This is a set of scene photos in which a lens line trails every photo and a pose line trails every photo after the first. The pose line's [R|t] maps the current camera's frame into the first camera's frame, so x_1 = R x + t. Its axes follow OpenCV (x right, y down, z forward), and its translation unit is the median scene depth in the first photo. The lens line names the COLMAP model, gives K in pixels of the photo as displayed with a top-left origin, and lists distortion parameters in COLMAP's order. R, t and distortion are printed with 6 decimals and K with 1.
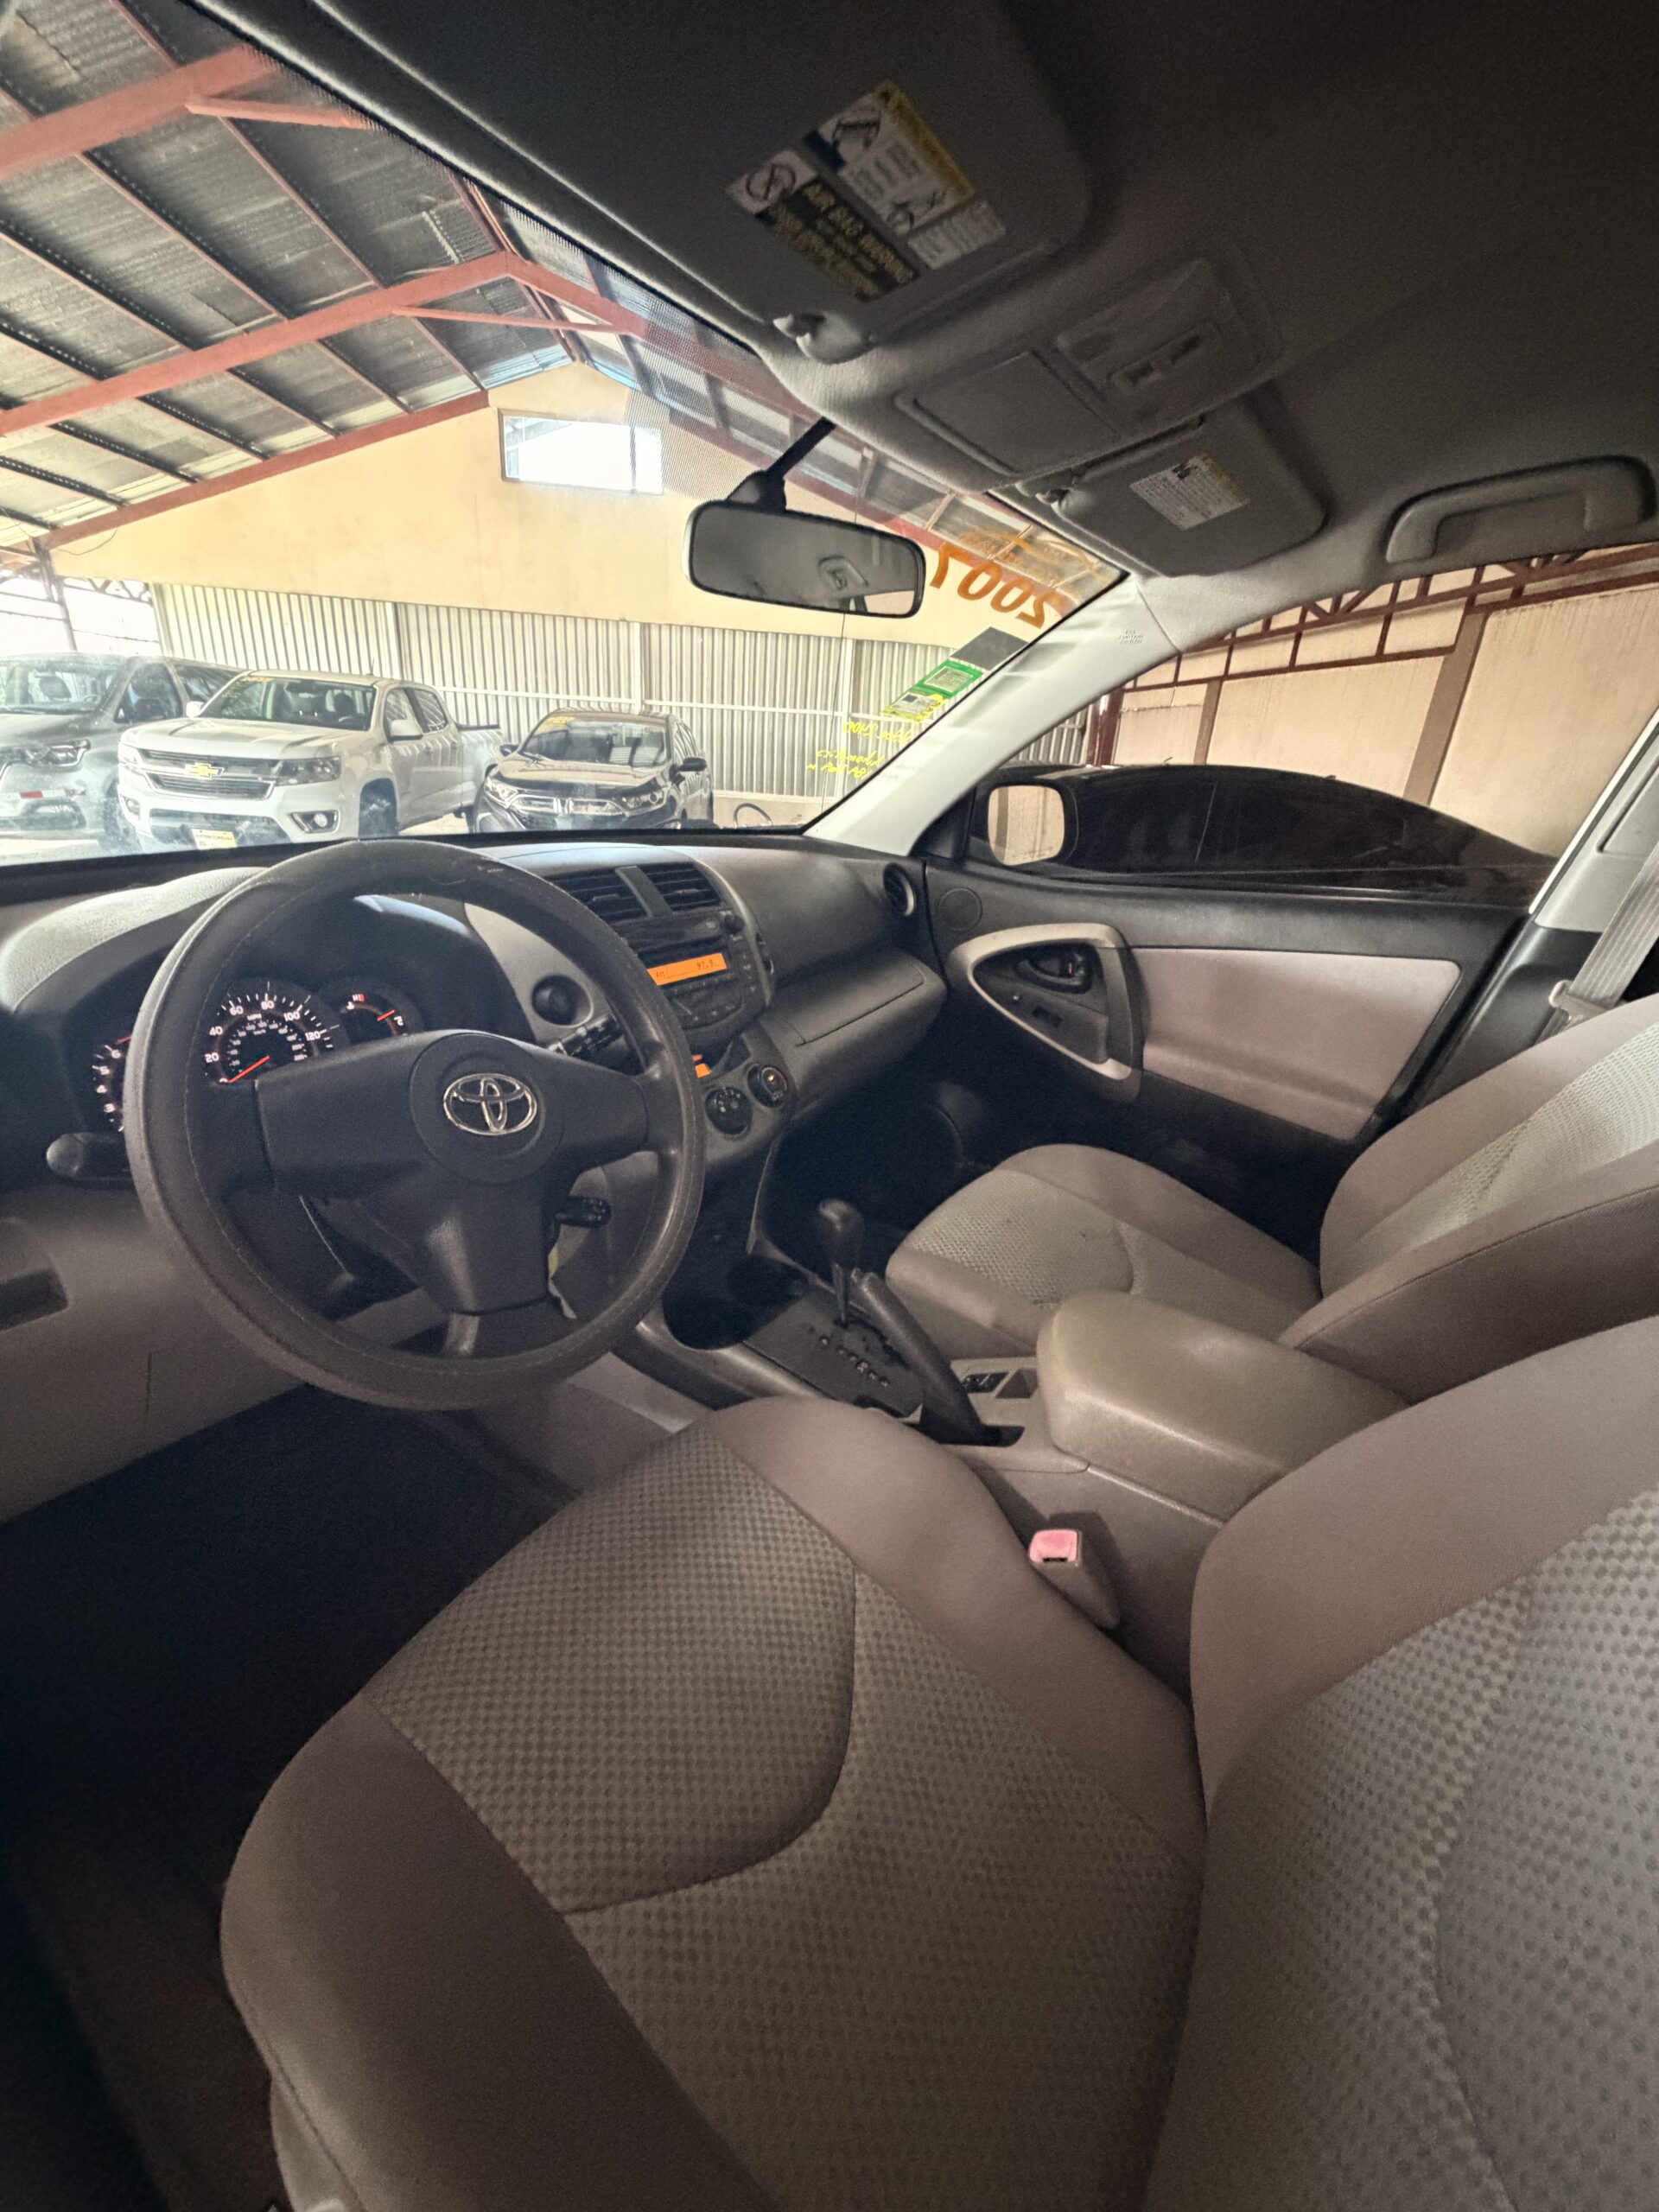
lens RADIAL K [[884.0, 0, 830.0], [0, 884.0, 1102.0], [0, 0, 1]] dist [0.000090, -0.000323]
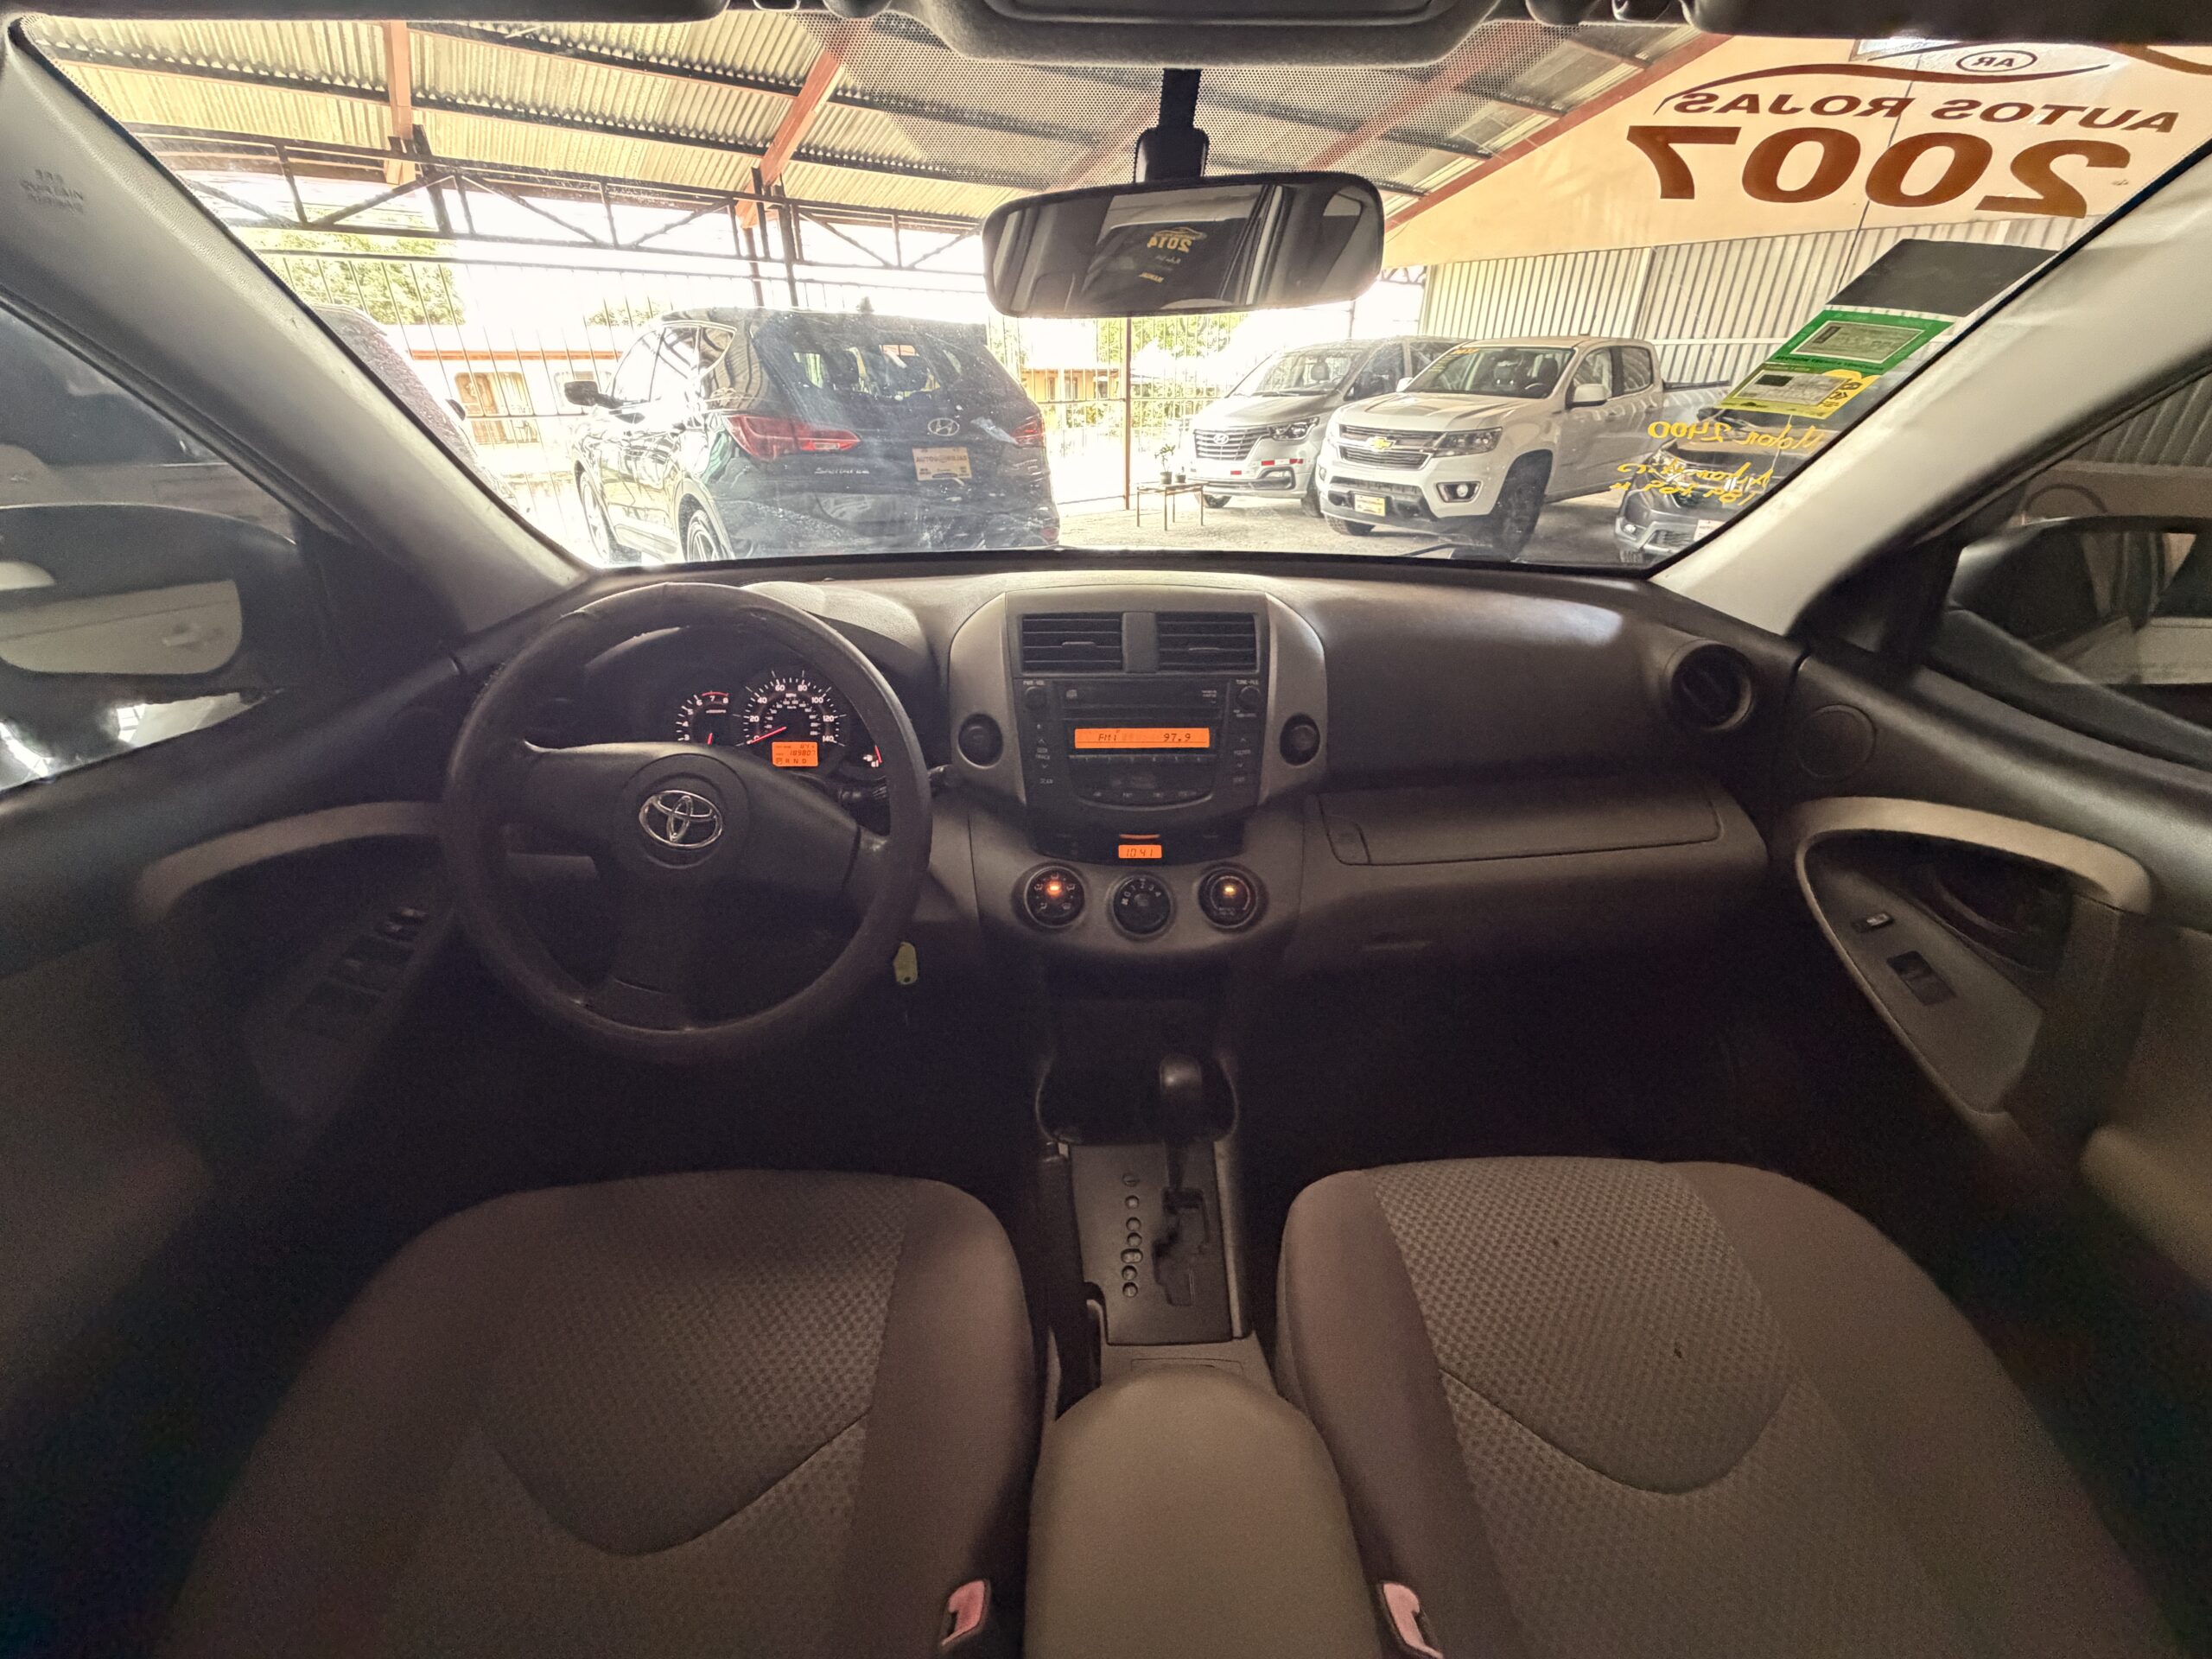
lens RADIAL K [[884.0, 0, 1086.5], [0, 884.0, 828.2], [0, 0, 1]] dist [0.000090, -0.000323]
pose [[0.569472, 0.326224, -0.754506, 0.076947], [-0.277810, 0.940250, 0.196853, -0.034530], [0.773642, 0.097507, 0.626075, 0.064368]]
